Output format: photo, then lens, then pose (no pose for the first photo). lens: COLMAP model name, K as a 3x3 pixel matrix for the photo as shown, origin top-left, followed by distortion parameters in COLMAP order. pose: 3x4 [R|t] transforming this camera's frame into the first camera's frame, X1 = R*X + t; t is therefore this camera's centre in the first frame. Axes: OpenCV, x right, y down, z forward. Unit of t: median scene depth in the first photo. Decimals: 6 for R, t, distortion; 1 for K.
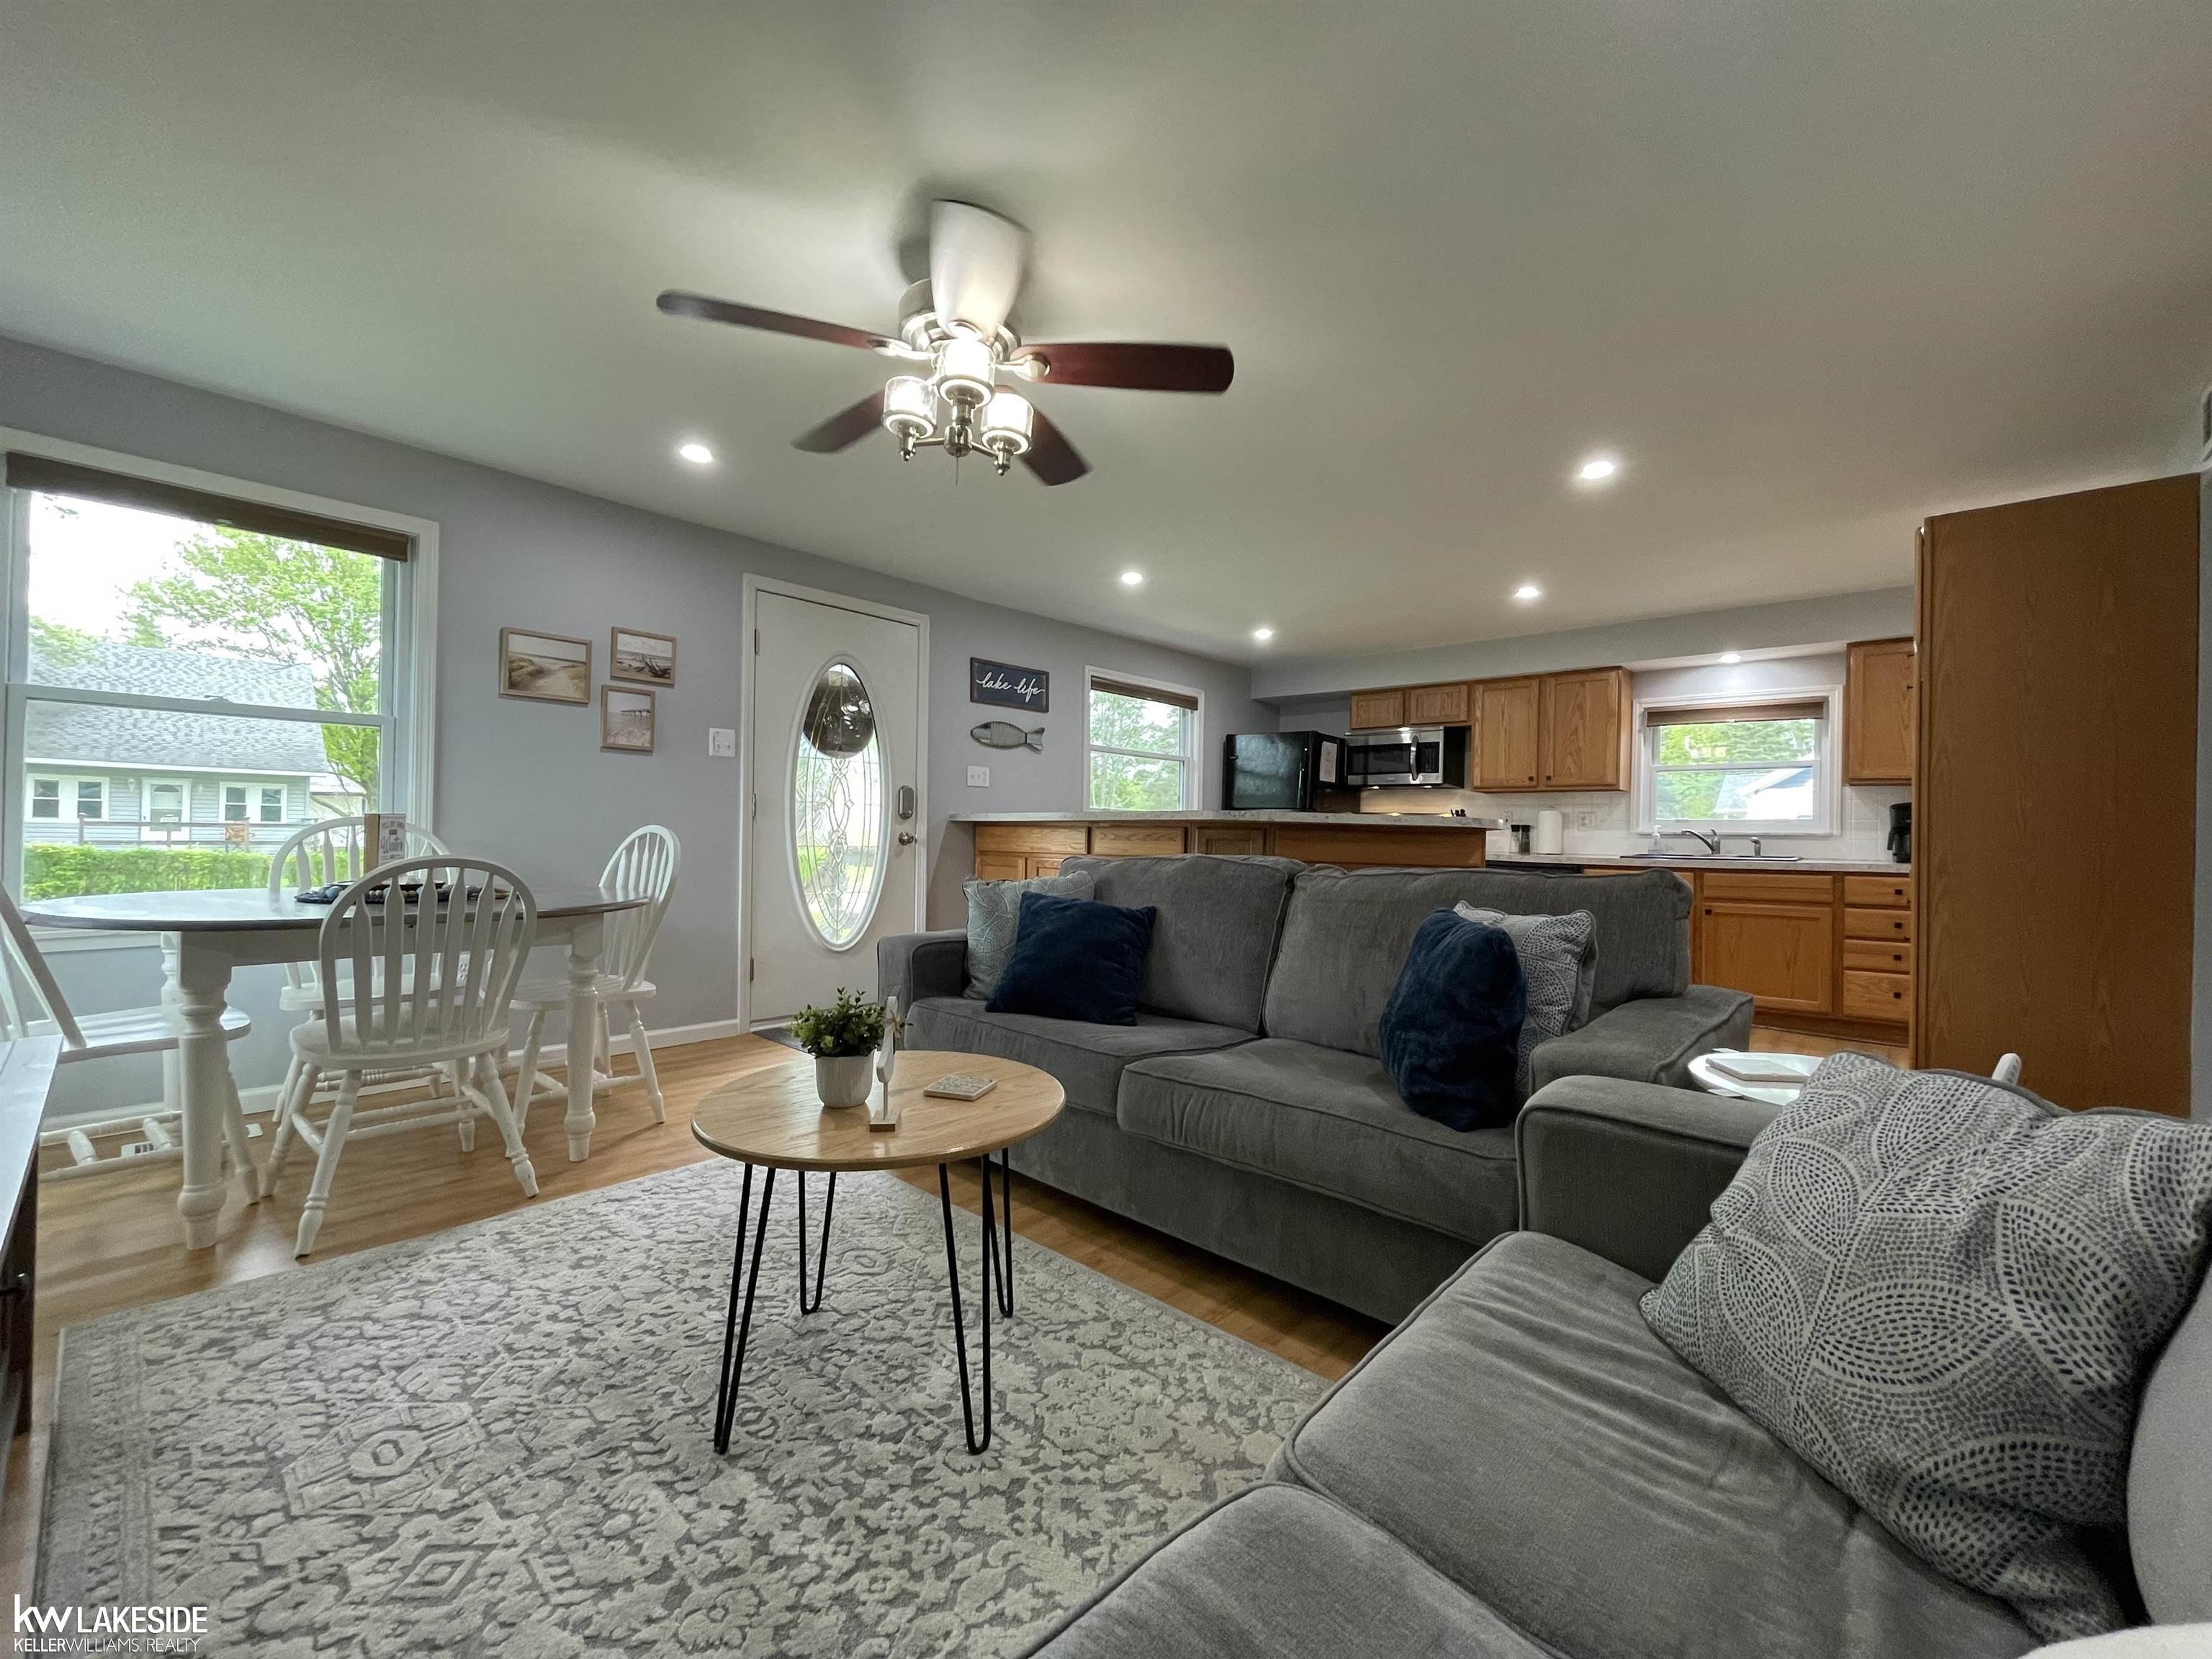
lens RADIAL K [[894.6, 0, 1110.9], [0, 894.6, 831.9], [0, 0, 1]] dist [0.001372, -0.000153]
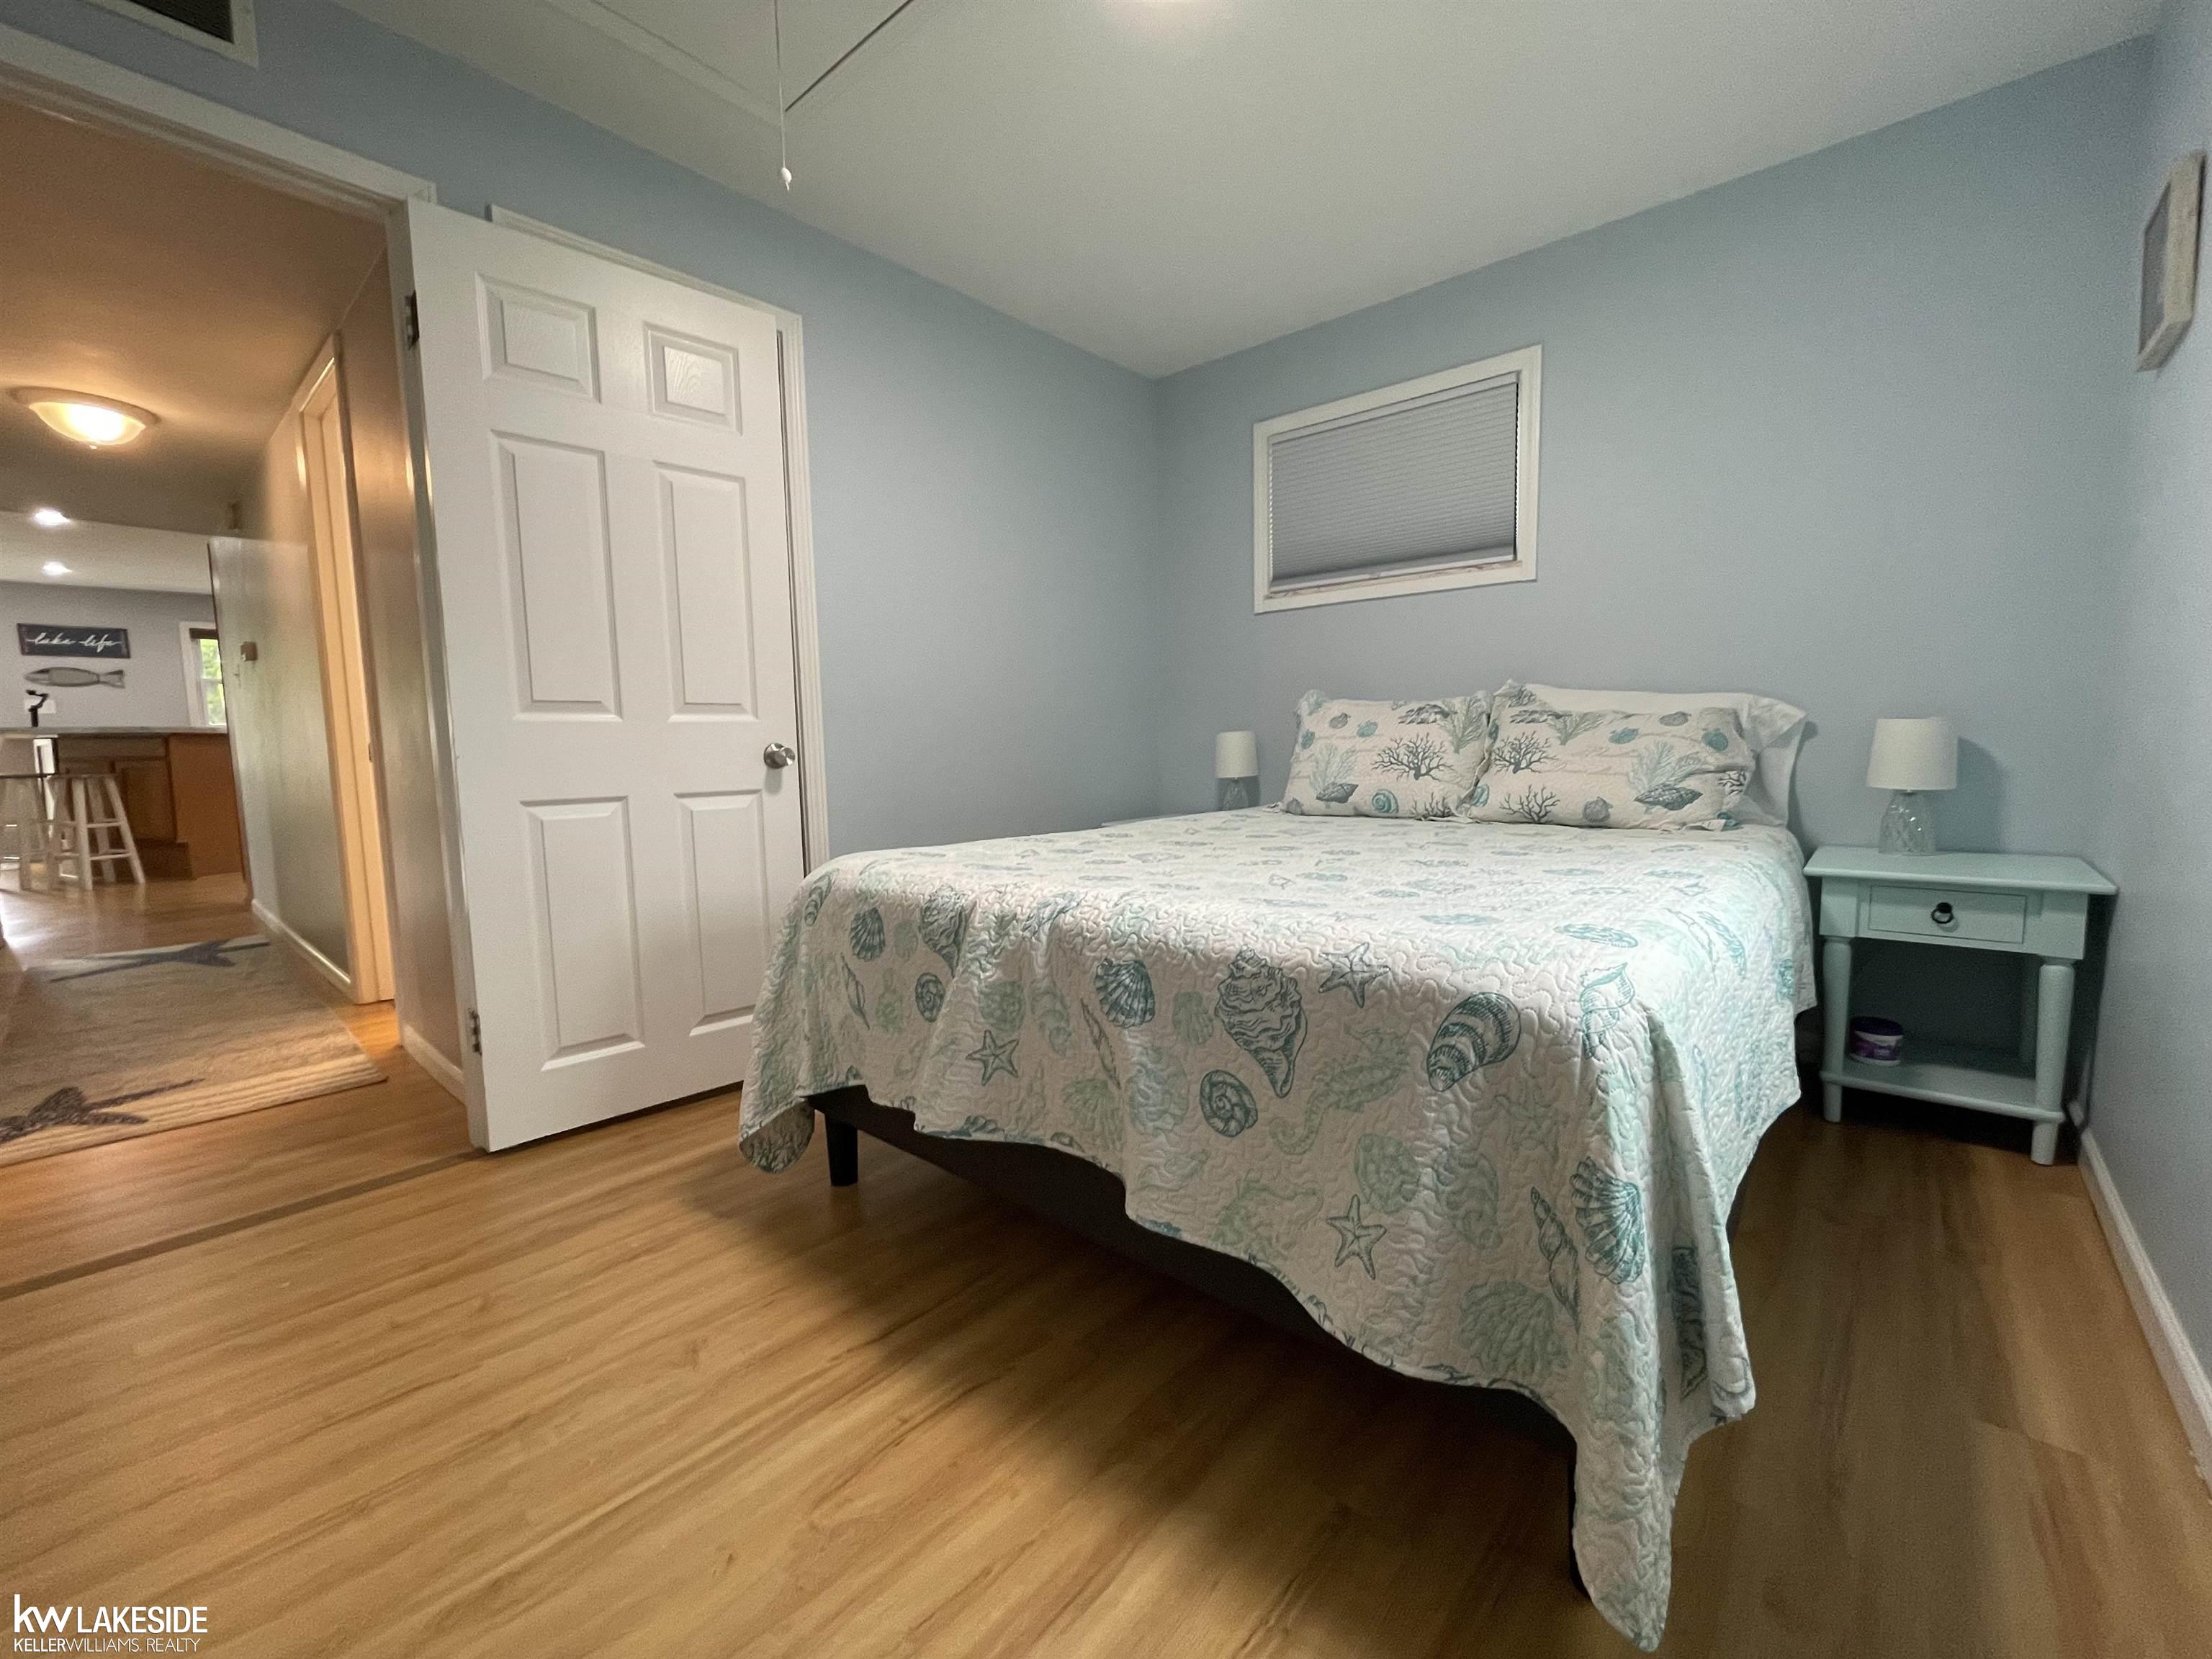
lens RADIAL K [[894.6, 0, 1106.4], [0, 894.6, 817.4], [0, 0, 1]] dist [0.001372, -0.000153]
pose [[0.999278, -0.035590, 0.013278, 1.536532], [0.034147, 0.994753, 0.096438, 0.034615], [-0.016641, -0.095915, 0.995250, -0.482725]]
